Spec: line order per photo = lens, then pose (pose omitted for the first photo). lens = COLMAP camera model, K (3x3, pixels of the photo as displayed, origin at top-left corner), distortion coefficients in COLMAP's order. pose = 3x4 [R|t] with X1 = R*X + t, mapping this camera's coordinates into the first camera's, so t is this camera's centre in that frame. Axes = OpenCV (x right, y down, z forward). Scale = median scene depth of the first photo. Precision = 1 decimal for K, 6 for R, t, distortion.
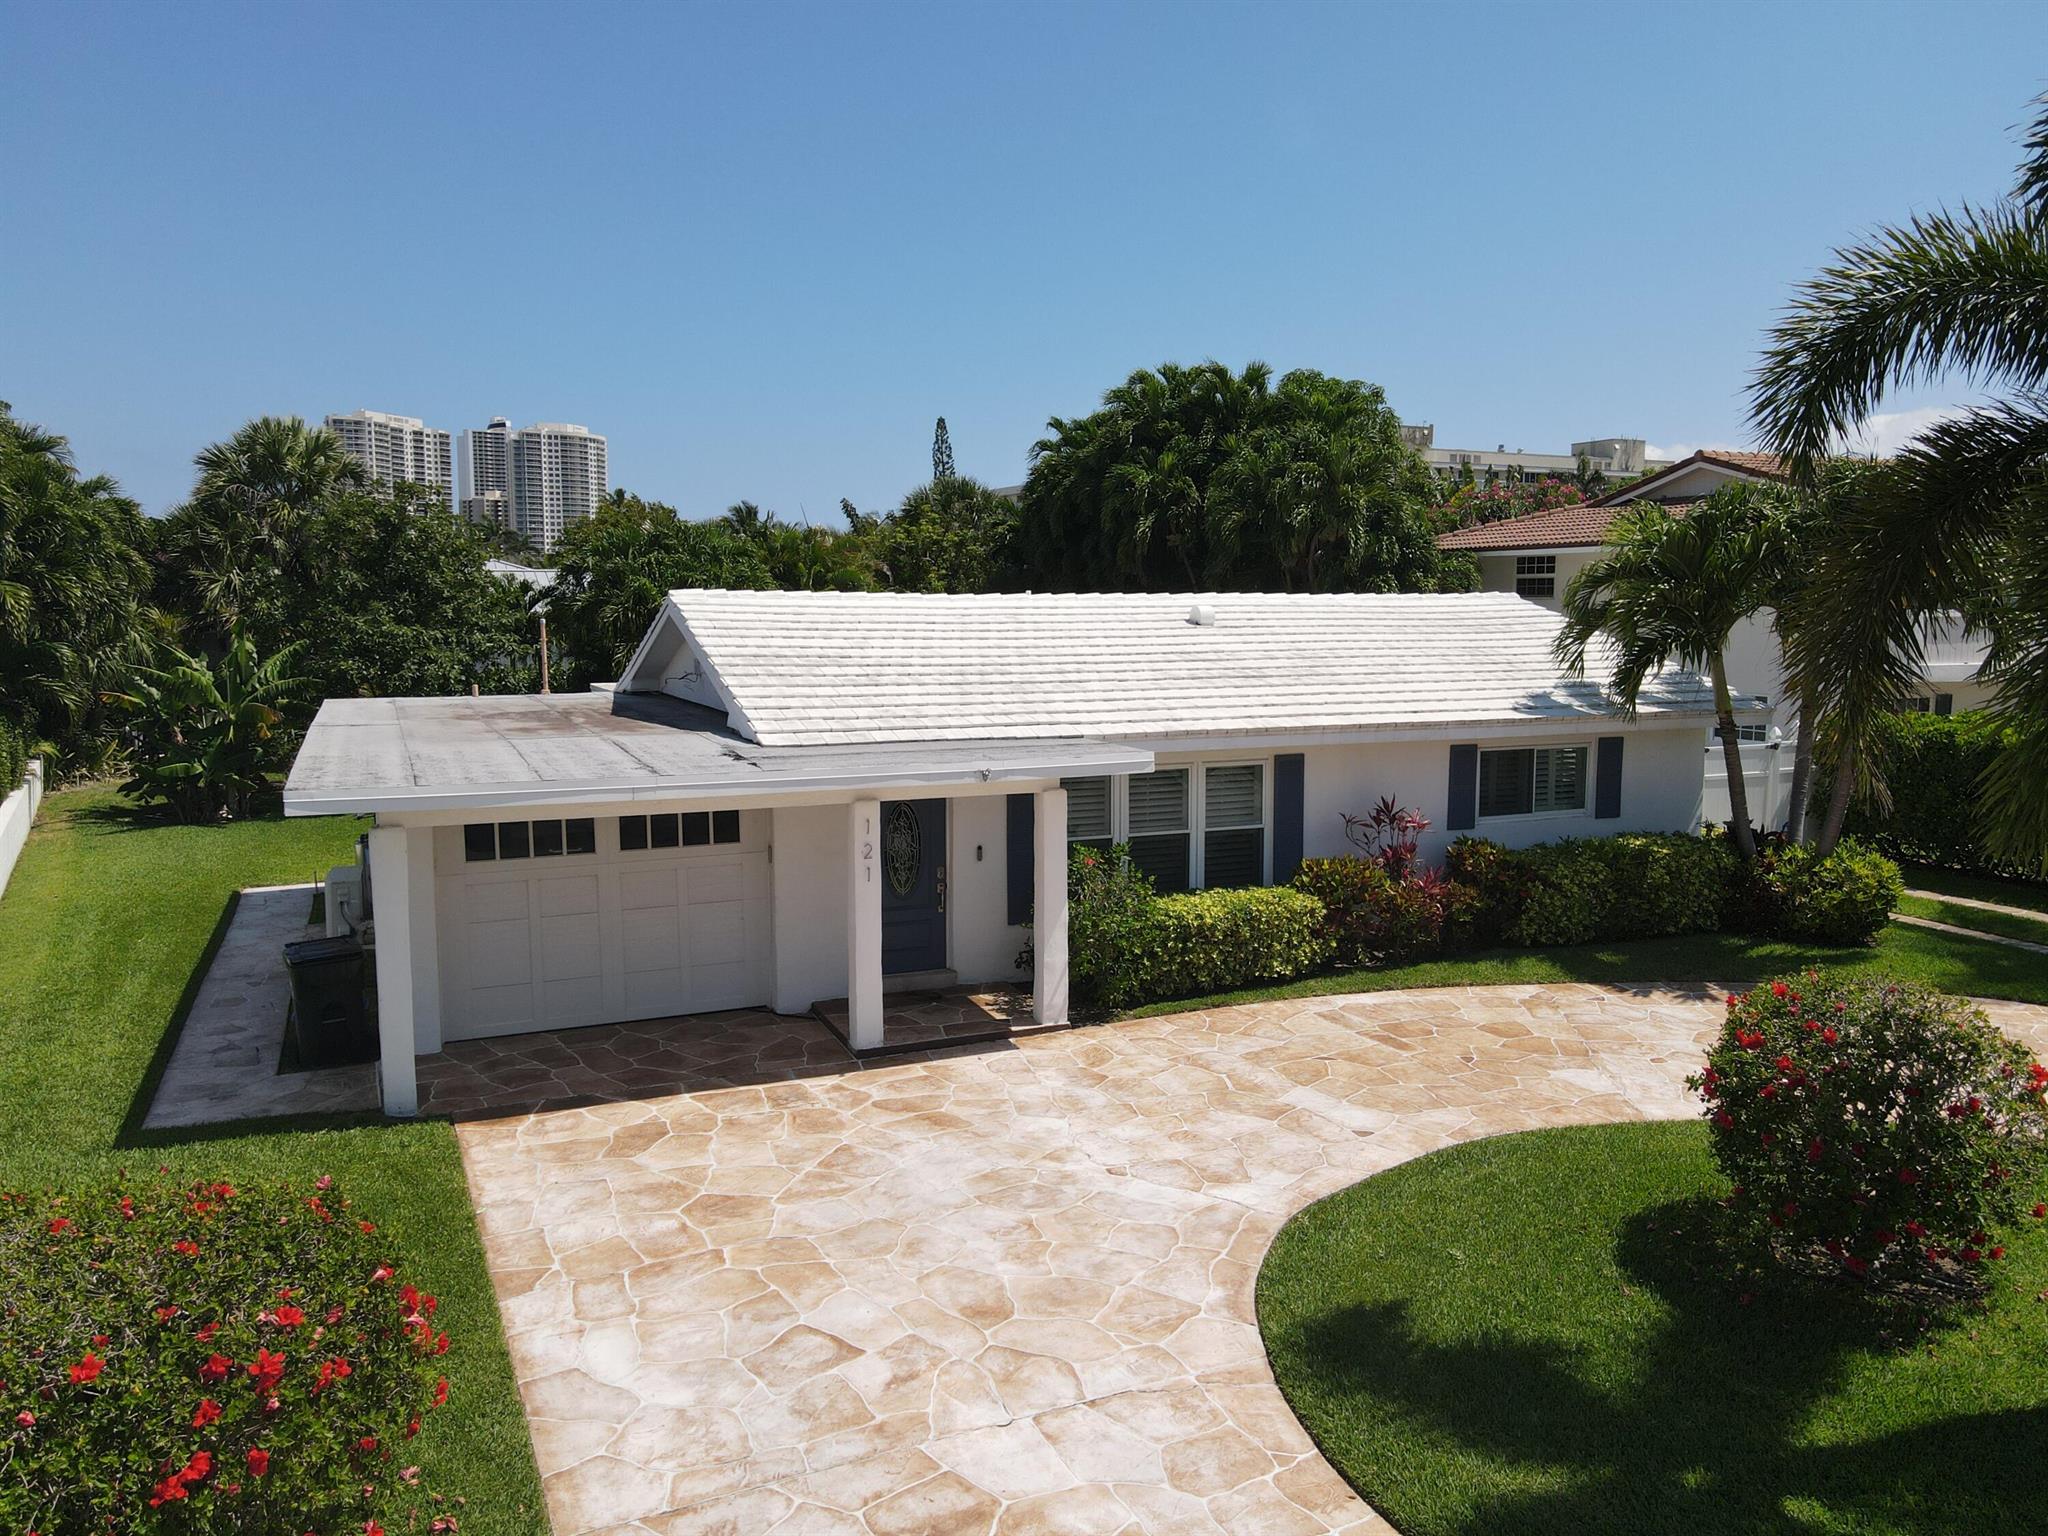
lens RADIAL K [[1508.5, 0, 1027.0], [0, 1508.5, 764.7], [0, 0, 1]] dist [-0.004360, 0.033323]
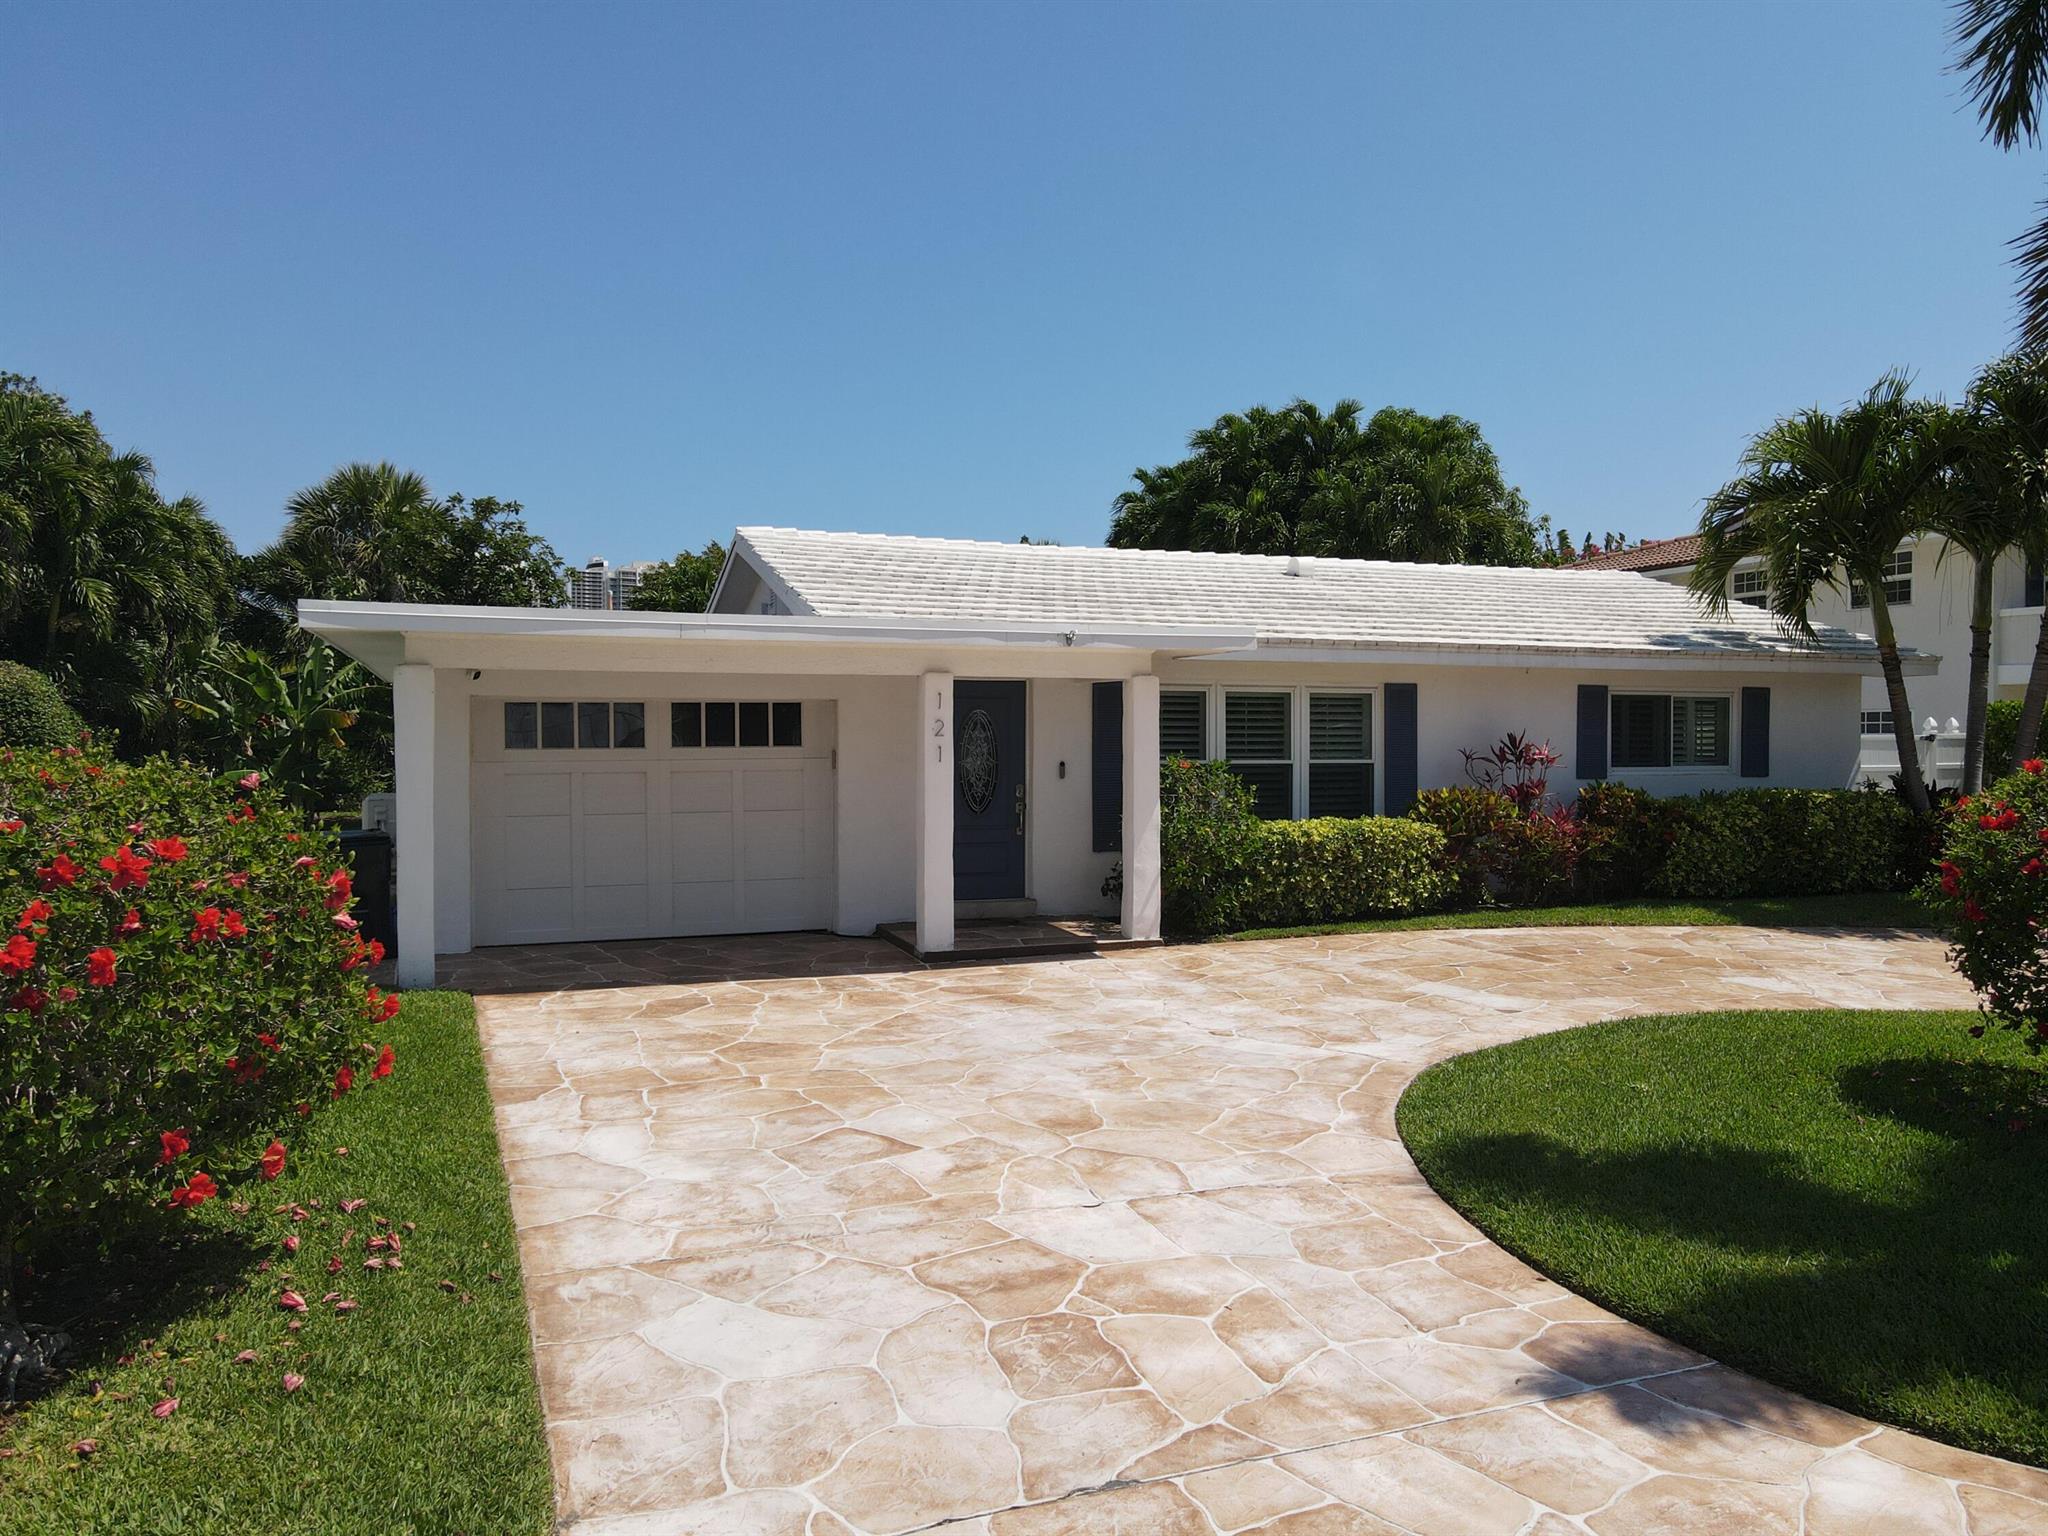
lens RADIAL K [[1508.5, 0, 1027.0], [0, 1508.5, 764.7], [0, 0, 1]] dist [-0.004360, 0.033323]
pose [[0.998535, 0.002635, -0.054046, -0.004093], [-0.007521, 0.995878, -0.090392, 0.170667], [0.053585, 0.090666, 0.994439, 0.111480]]
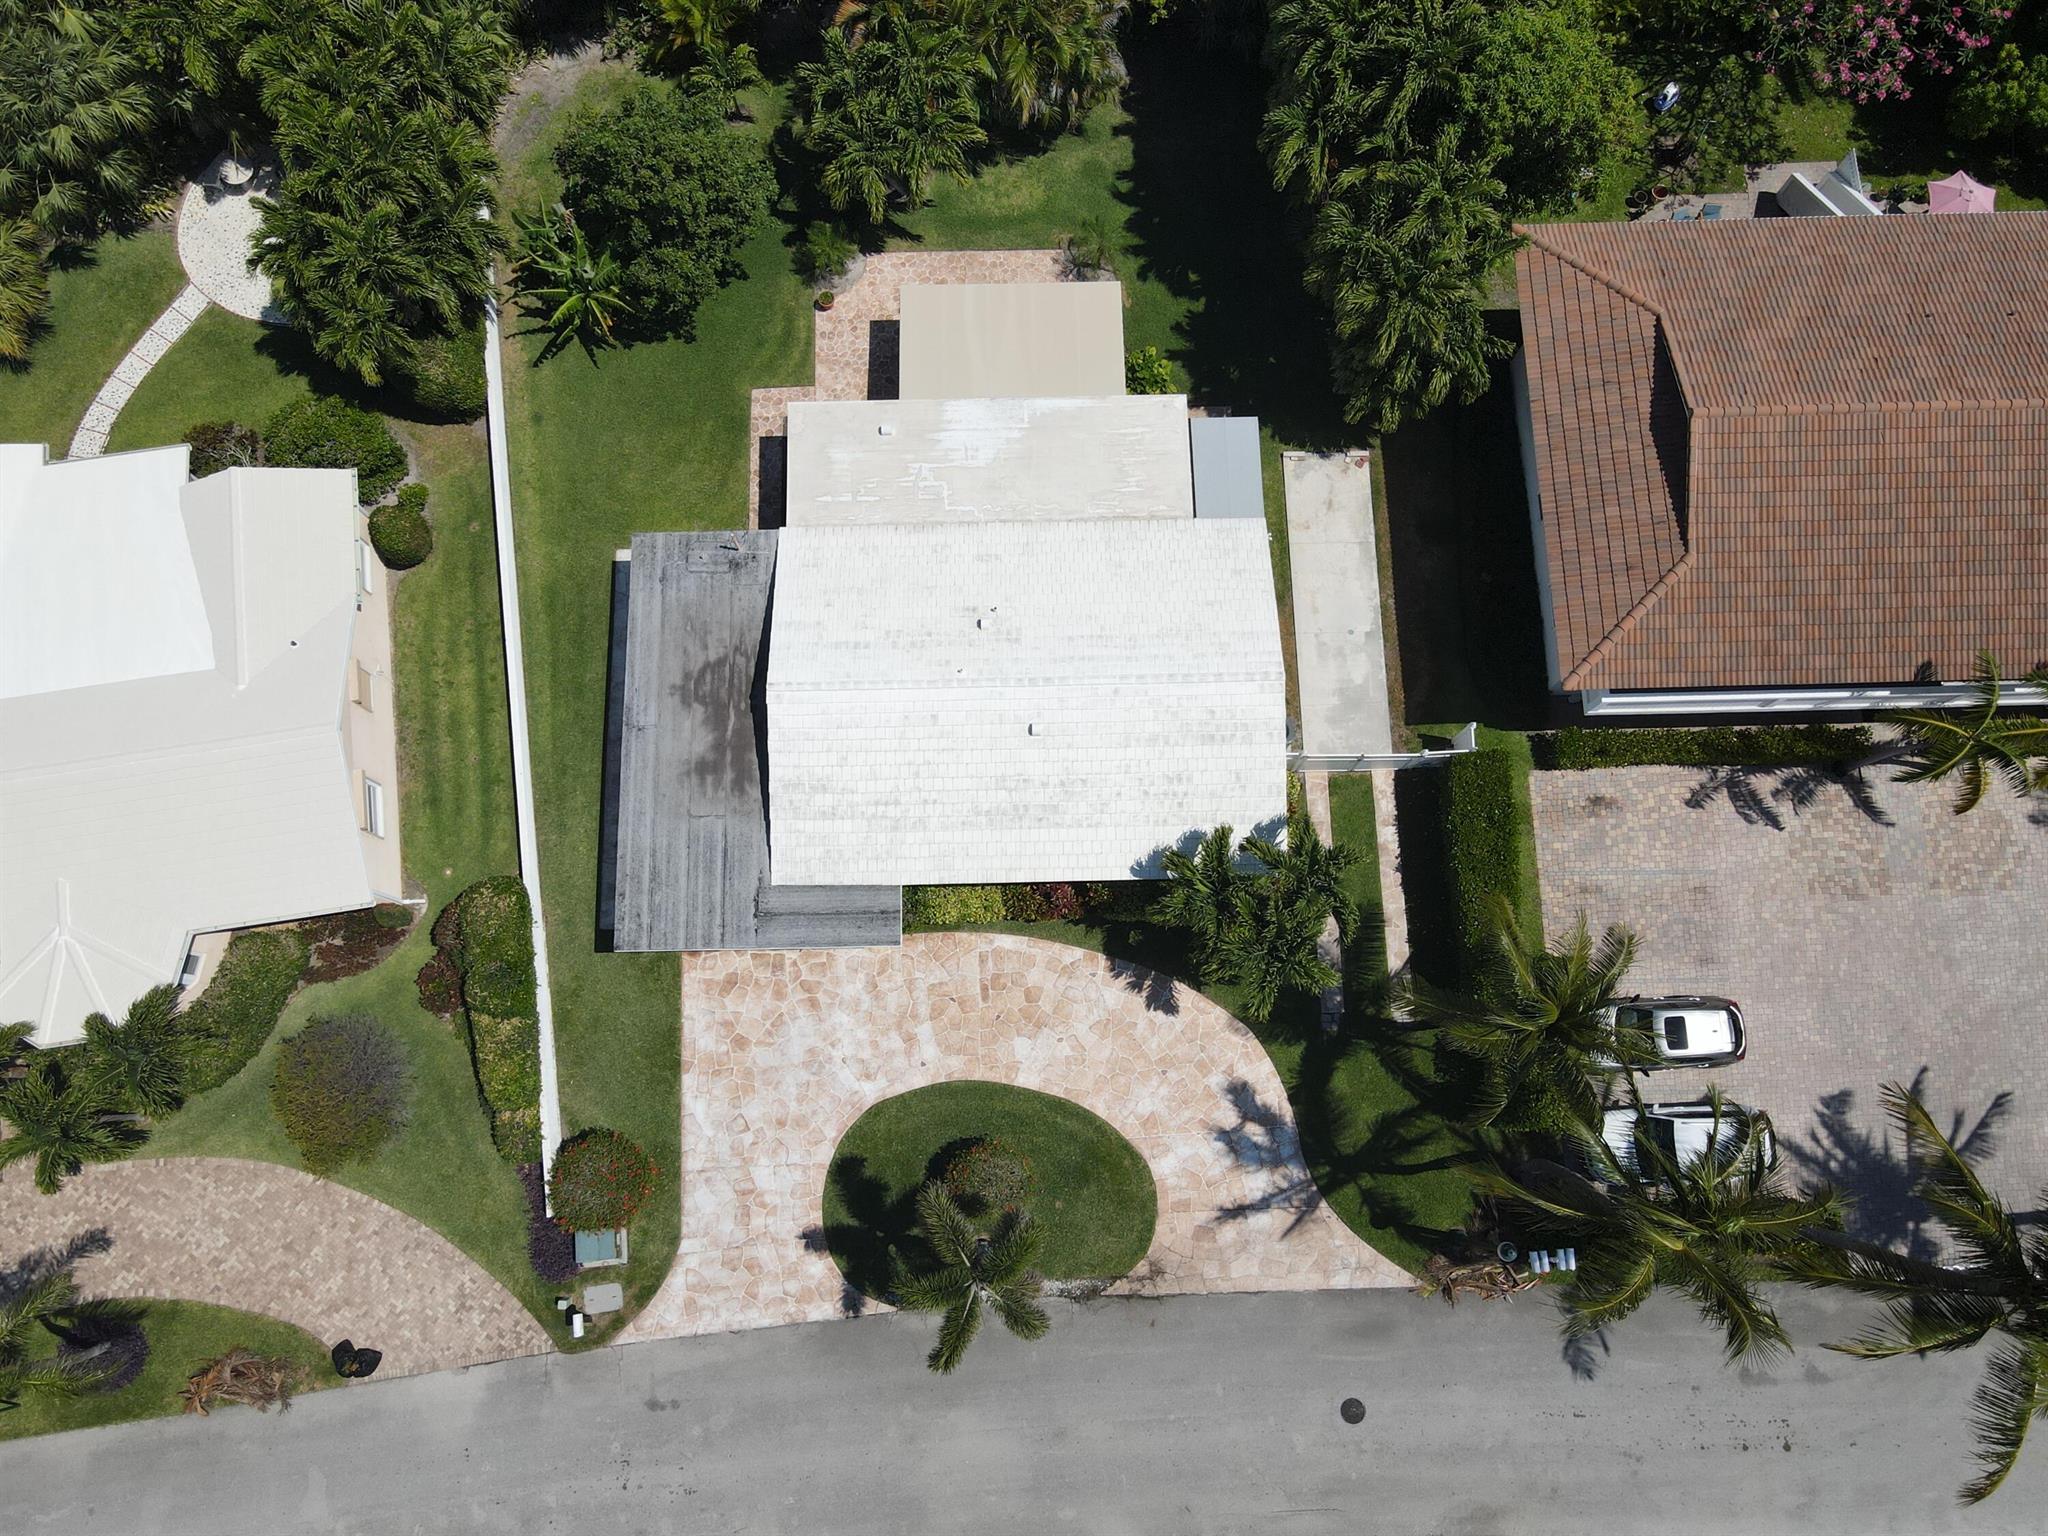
lens RADIAL K [[1531.8, 0, 1024.0], [0, 1531.8, 768.0], [0, 0, 1]] dist [-0.010308, 0.000752]
pose [[0.925140, 0.367391, -0.095604, 0.478232], [-0.032511, 0.327587, 0.944262, -2.986043], [0.378231, -0.870466, 0.315008, 0.537960]]
